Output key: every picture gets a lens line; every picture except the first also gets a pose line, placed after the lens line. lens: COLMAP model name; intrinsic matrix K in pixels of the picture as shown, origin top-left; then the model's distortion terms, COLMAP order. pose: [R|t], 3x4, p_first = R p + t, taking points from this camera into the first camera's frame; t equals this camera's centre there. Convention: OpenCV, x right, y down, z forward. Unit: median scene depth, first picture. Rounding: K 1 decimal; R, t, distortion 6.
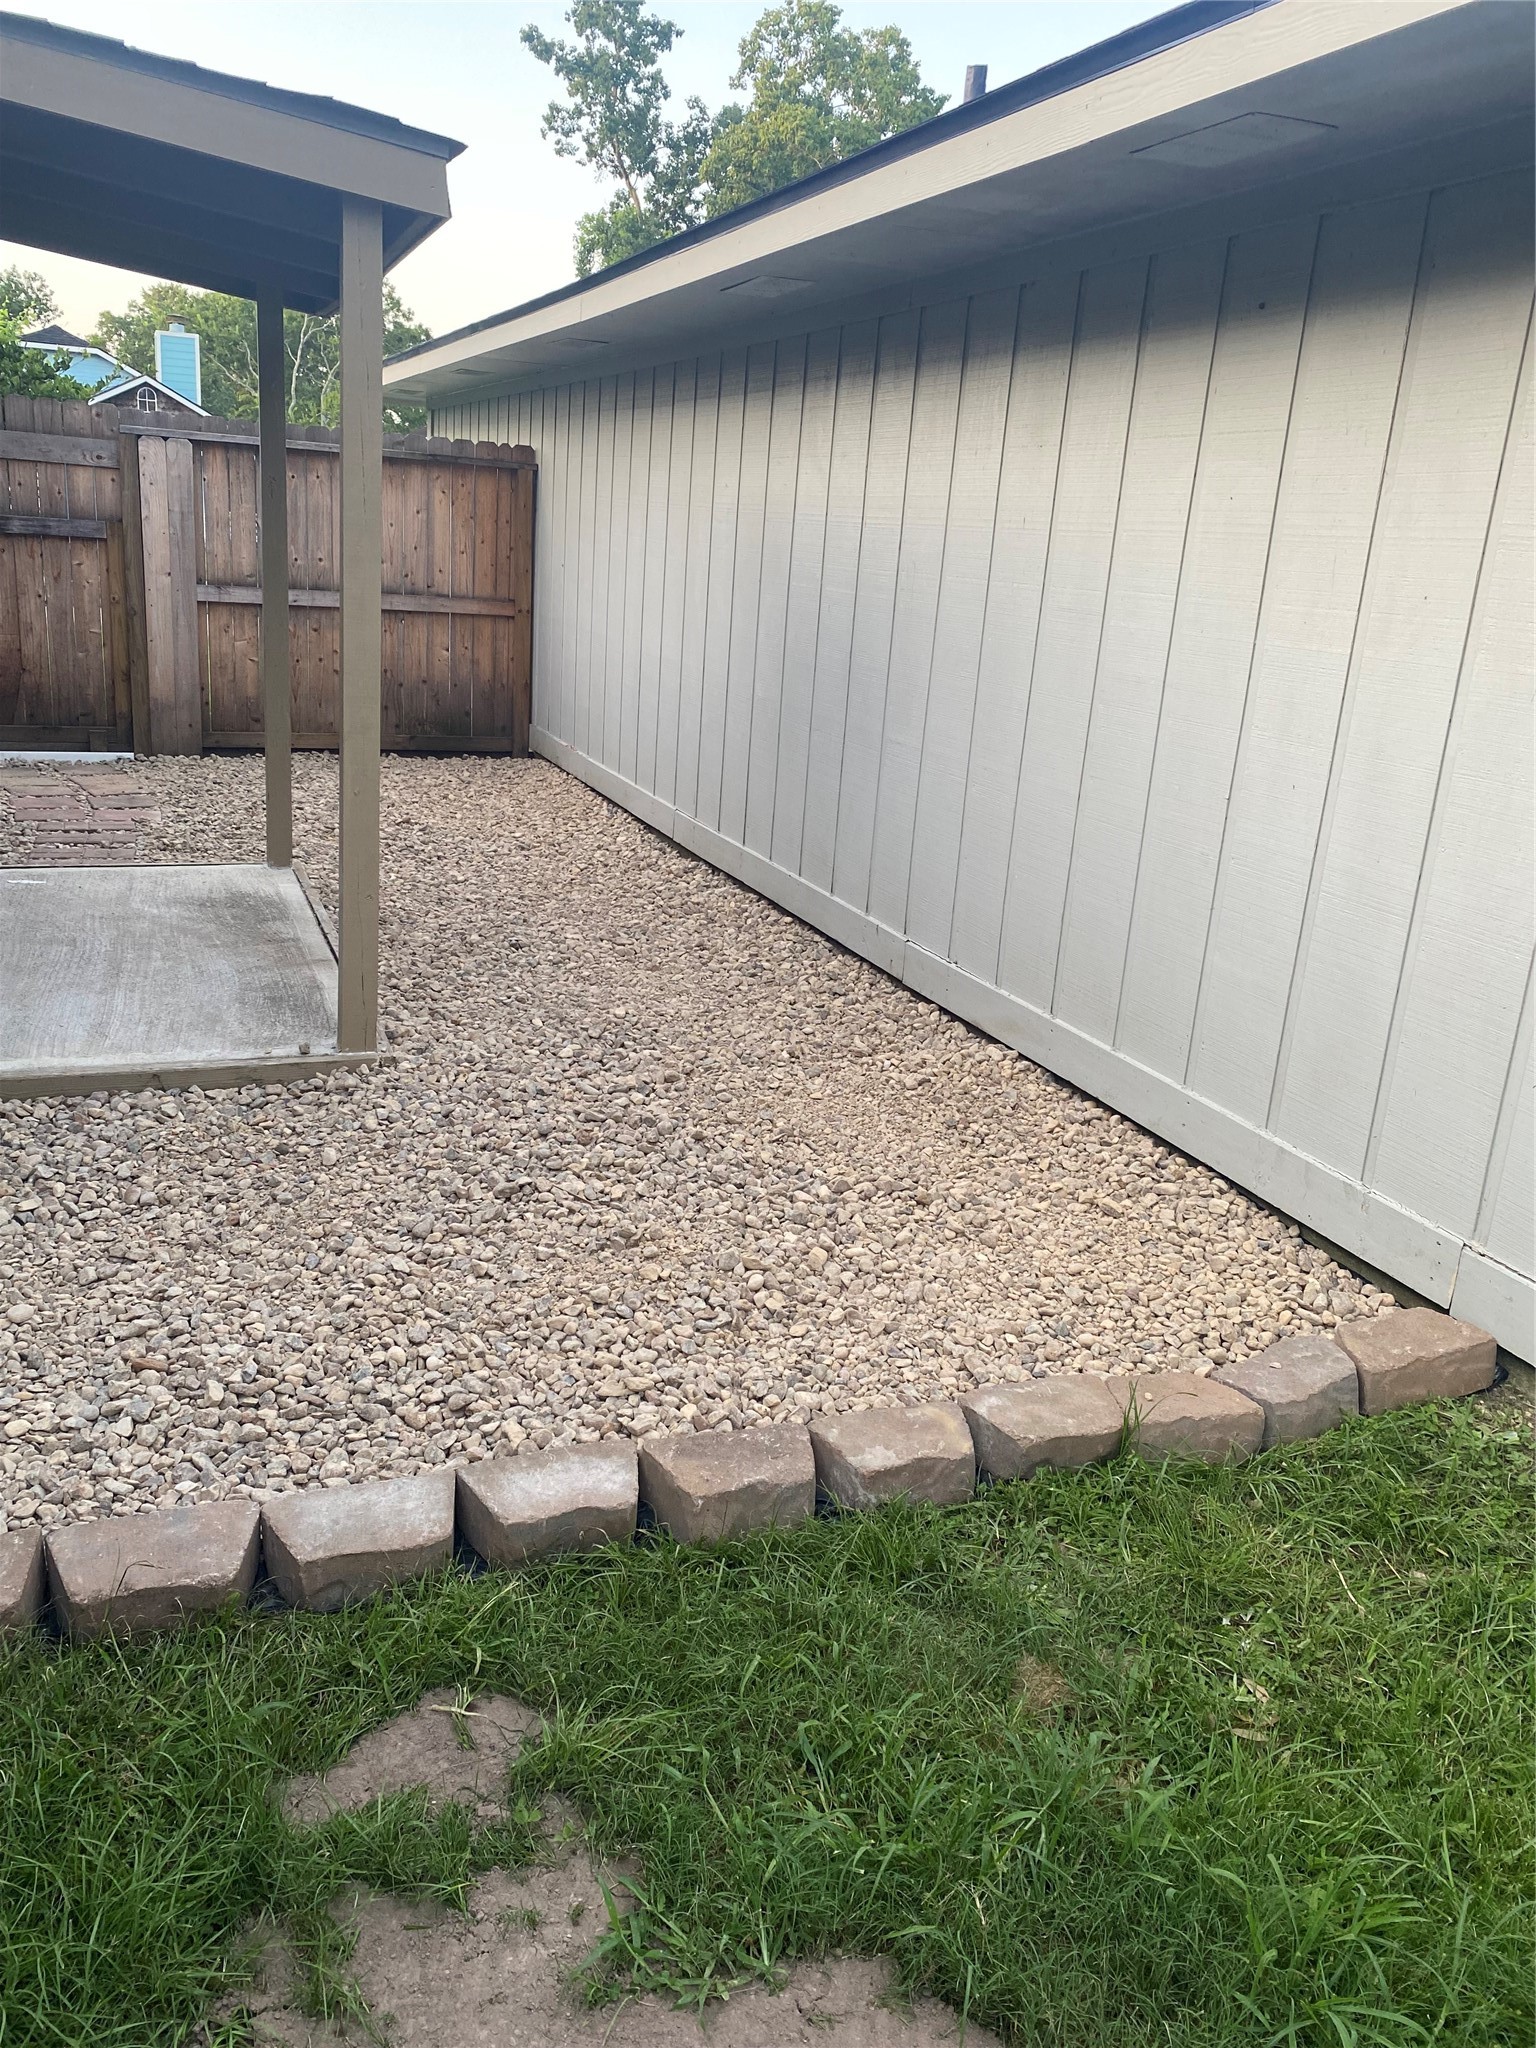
lens RADIAL K [[1556.7, 0, 768.0], [0, 1556.7, 1024.0], [0, 0, 1]] dist [0.030558, -0.021708]
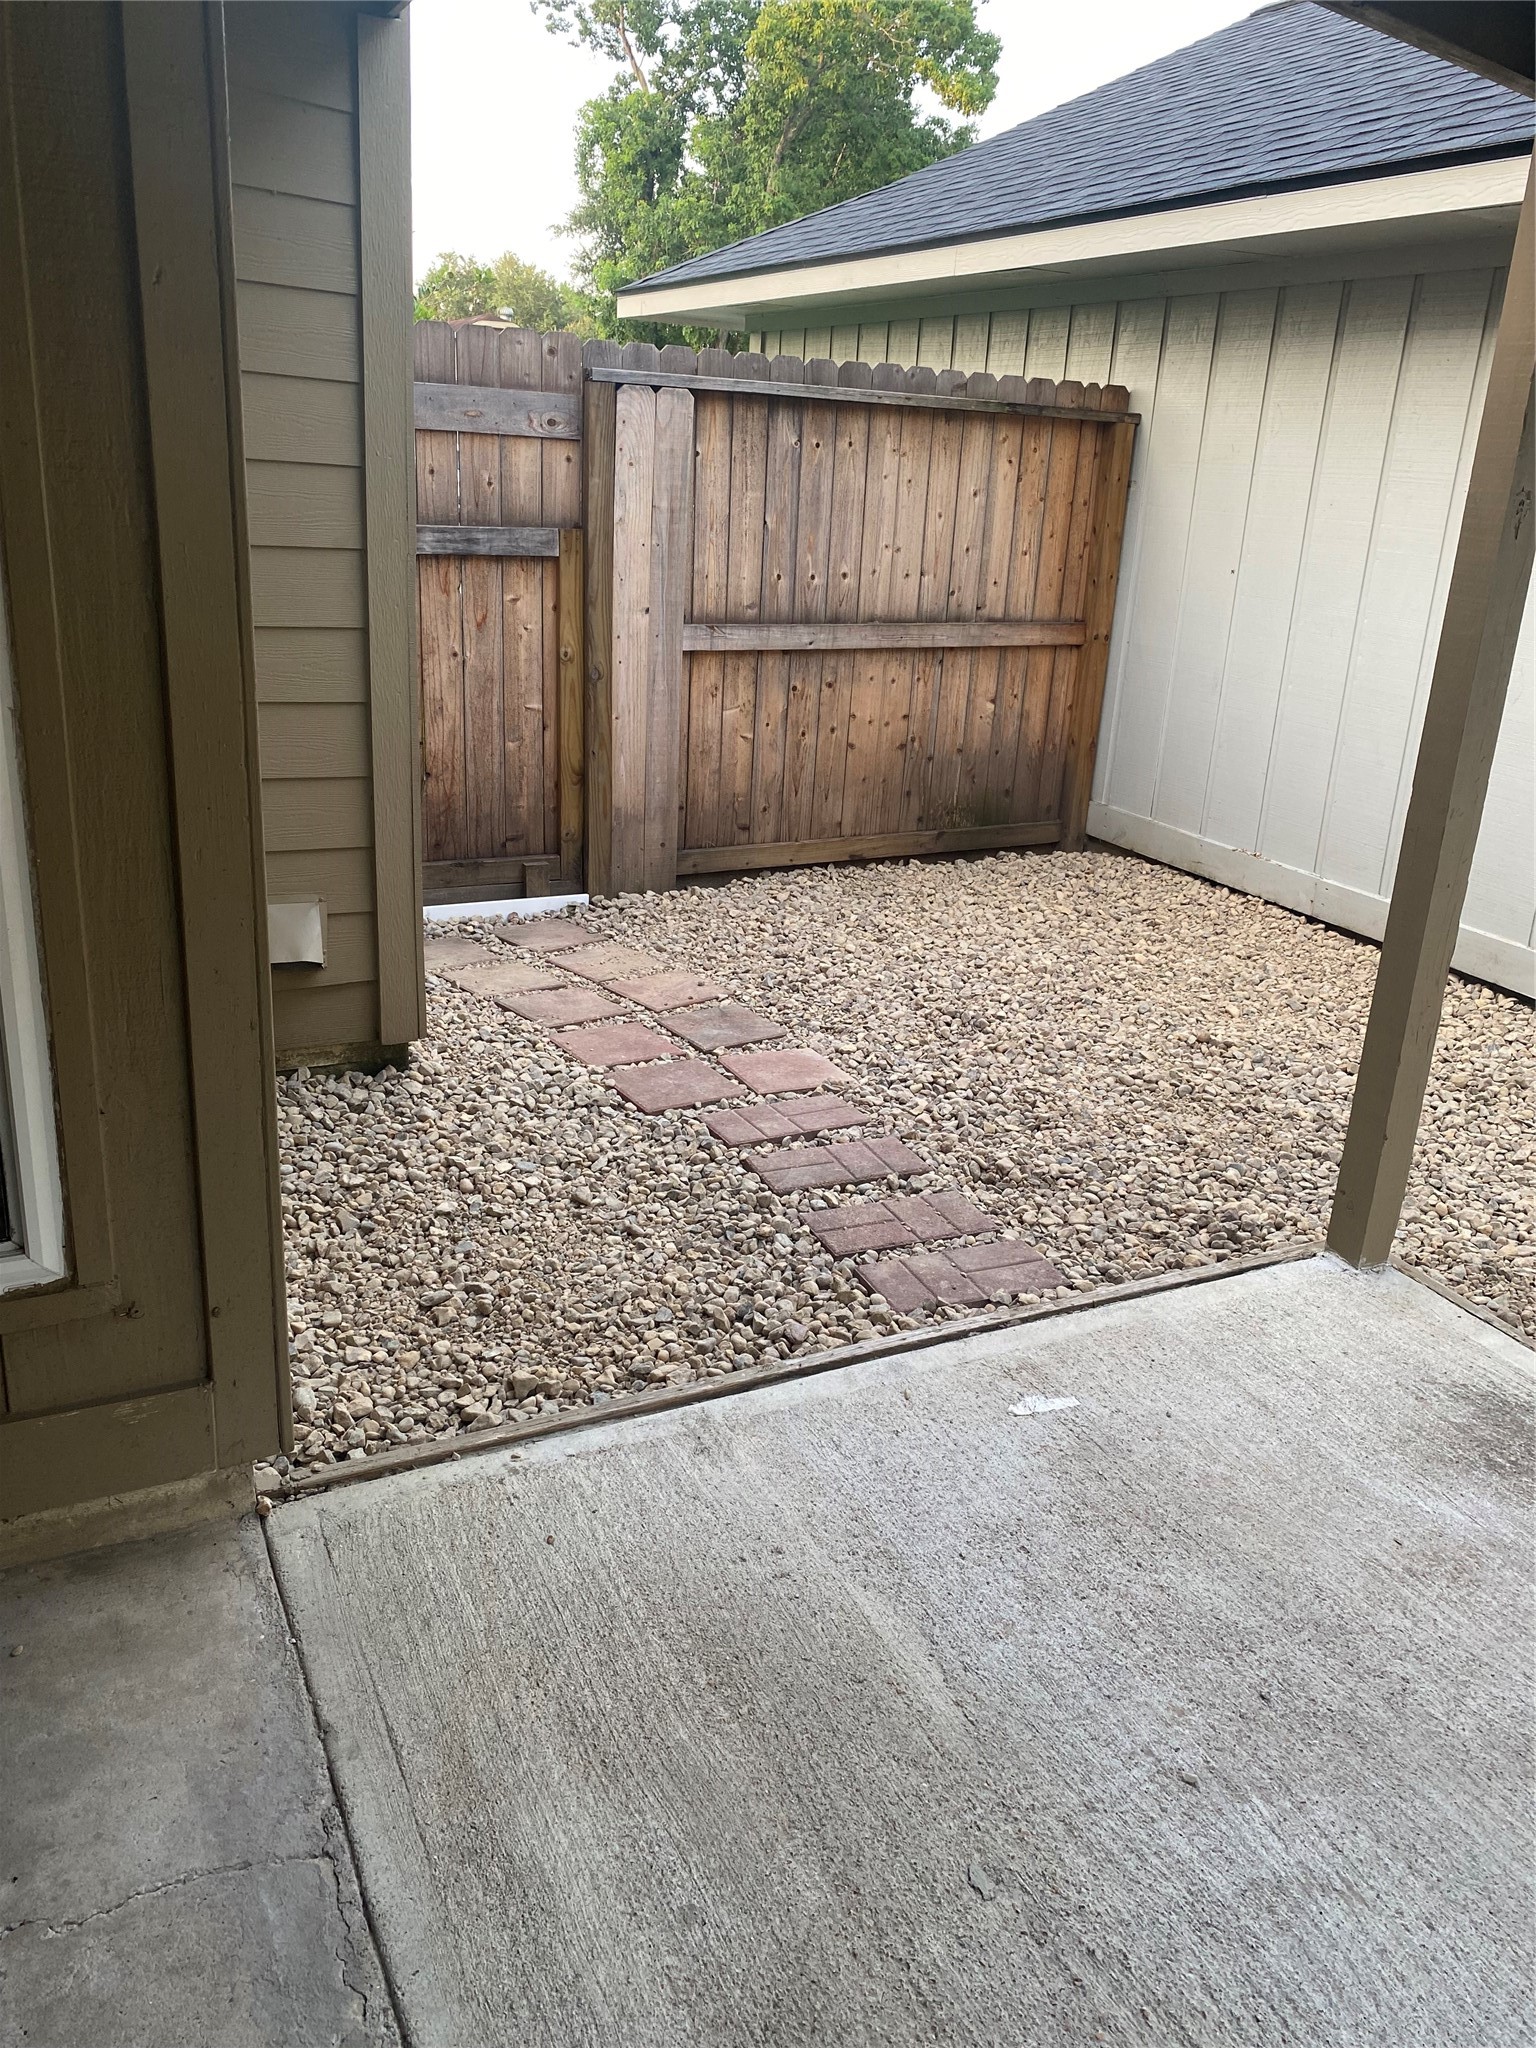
lens RADIAL K [[1565.2, 0, 790.8], [0, 1565.2, 1031.9], [0, 0, 1]] dist [0.077246, -0.100122]
pose [[0.996736, -0.044460, 0.067387, -0.367044], [0.041322, 0.998028, 0.047260, -0.143544], [-0.069356, -0.044321, 0.996607, 0.354214]]
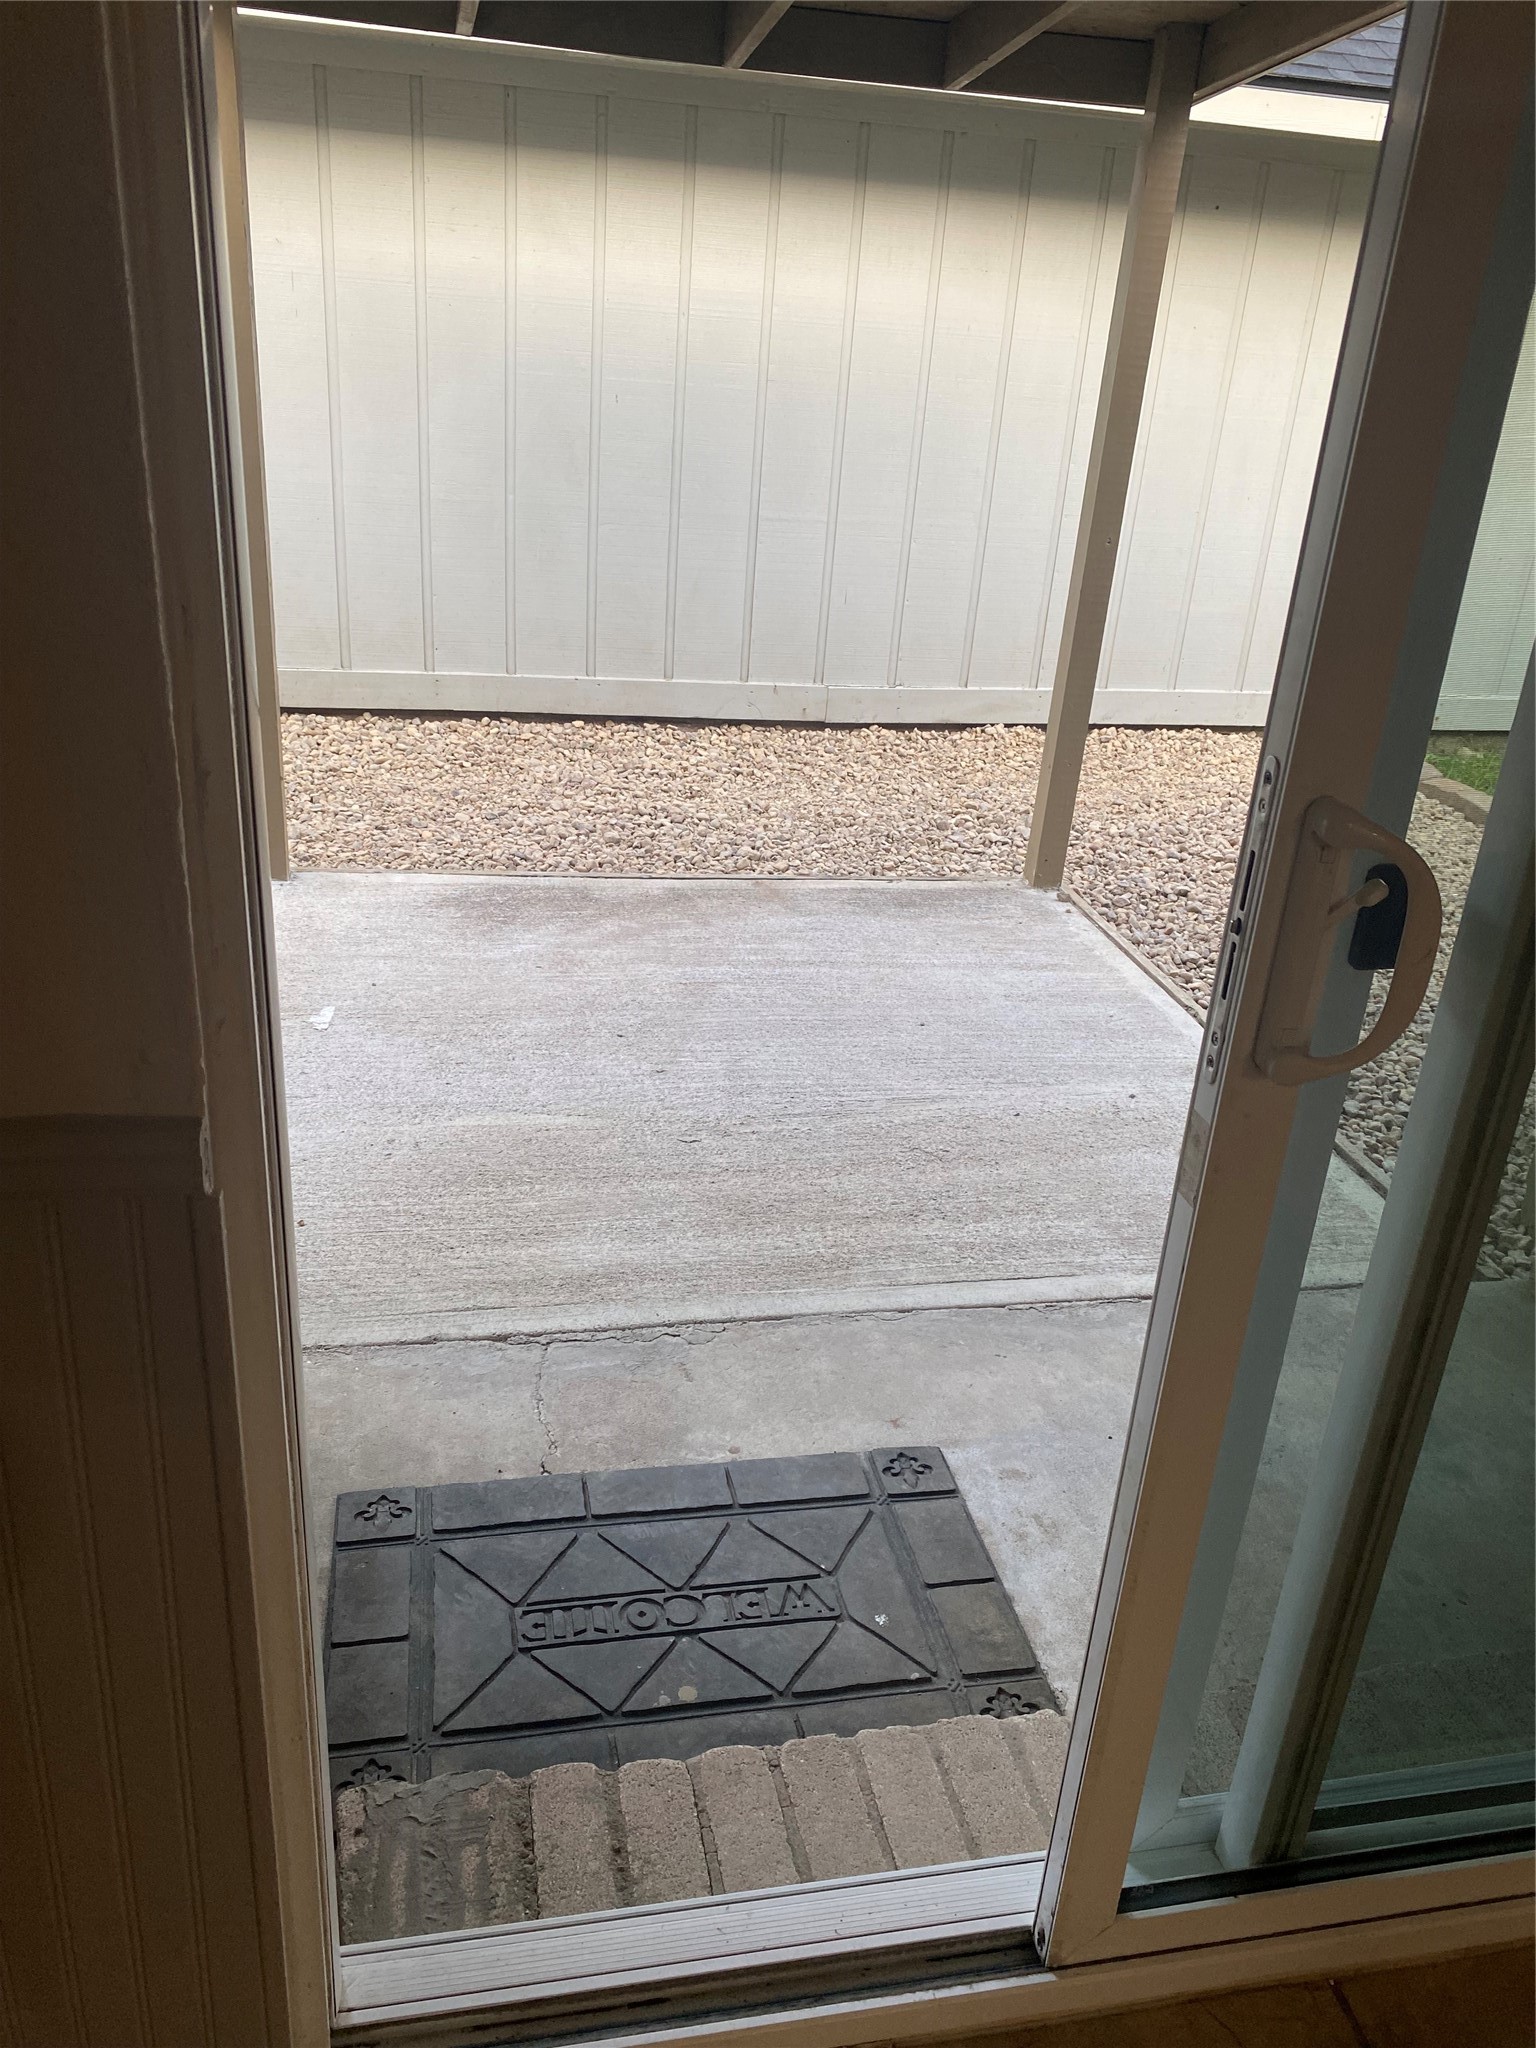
lens RADIAL K [[1565.2, 0, 790.8], [0, 1565.2, 1031.9], [0, 0, 1]] dist [0.077246, -0.100122]
pose [[0.175240, -0.470735, 0.864696, -0.632119], [0.229489, 0.873624, 0.429087, -0.200434], [-0.957406, 0.123245, 0.261122, 0.422635]]
